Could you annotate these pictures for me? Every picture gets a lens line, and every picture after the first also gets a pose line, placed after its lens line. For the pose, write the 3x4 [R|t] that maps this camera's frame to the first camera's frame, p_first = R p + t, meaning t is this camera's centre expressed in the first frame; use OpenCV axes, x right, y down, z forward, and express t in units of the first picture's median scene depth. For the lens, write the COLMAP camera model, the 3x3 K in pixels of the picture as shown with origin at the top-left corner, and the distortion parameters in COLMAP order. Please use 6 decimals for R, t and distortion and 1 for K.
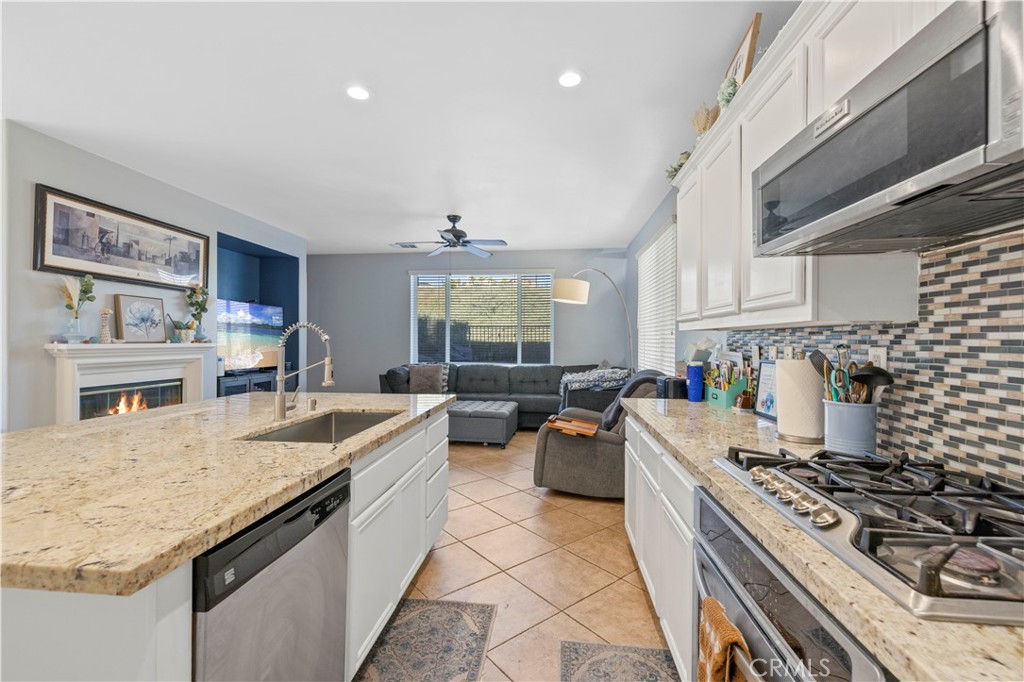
lens RADIAL K [[432.9, 0, 510.9], [0, 432.9, 340.2], [0, 0, 1]] dist [0.003696, 0.000181]
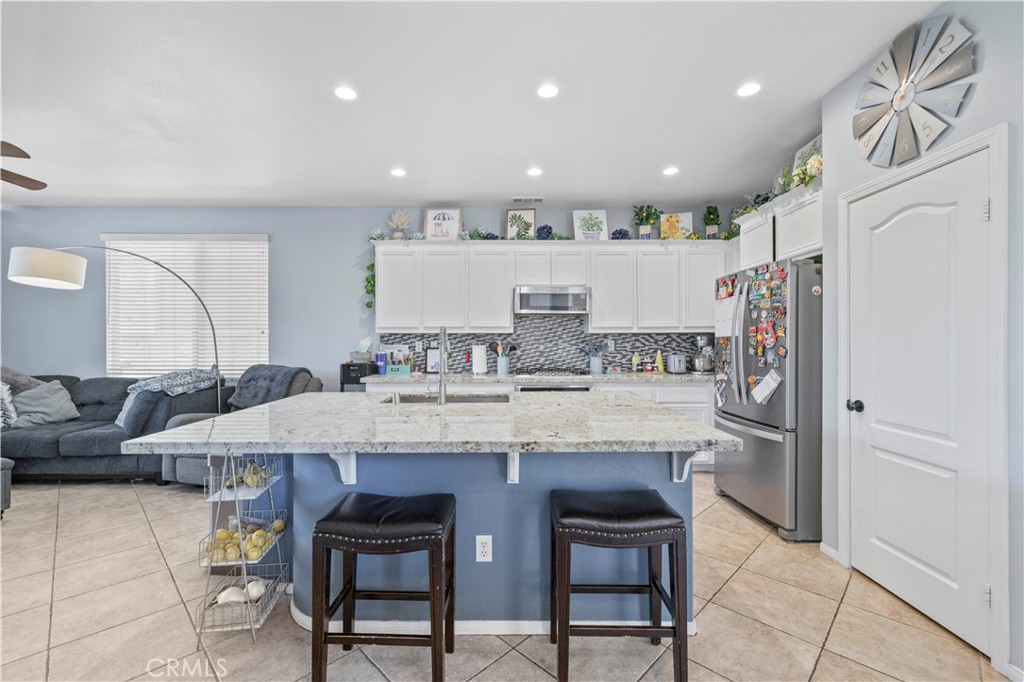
lens RADIAL K [[432.9, 0, 505.4], [0, 432.9, 341.3], [0, 0, 1]] dist [0.003696, 0.000181]
pose [[-0.096973, -0.001803, 0.995285, -0.170947], [-0.005133, 0.999986, 0.001311, 0.001211], [-0.995274, -0.004982, -0.096981, 0.088431]]
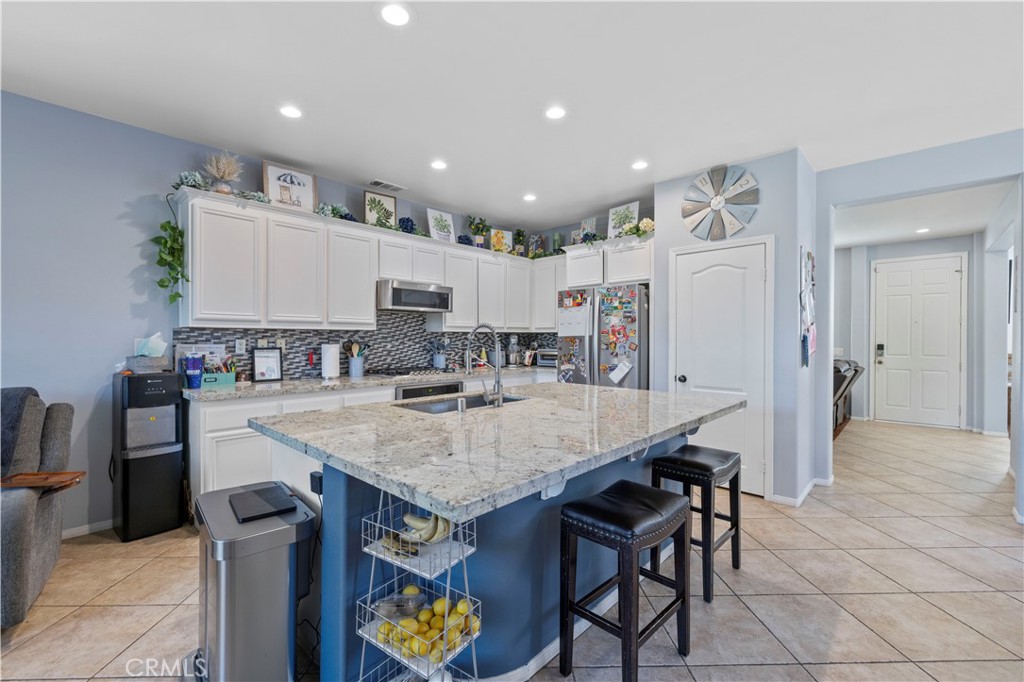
lens RADIAL K [[432.9, 0, 505.5], [0, 432.9, 340.7], [0, 0, 1]] dist [0.003696, 0.000181]
pose [[-0.787854, -0.004941, 0.615843, -0.121725], [-0.005624, 0.999984, 0.000828, 0.001556], [-0.615837, -0.002811, -0.787869, 0.181031]]
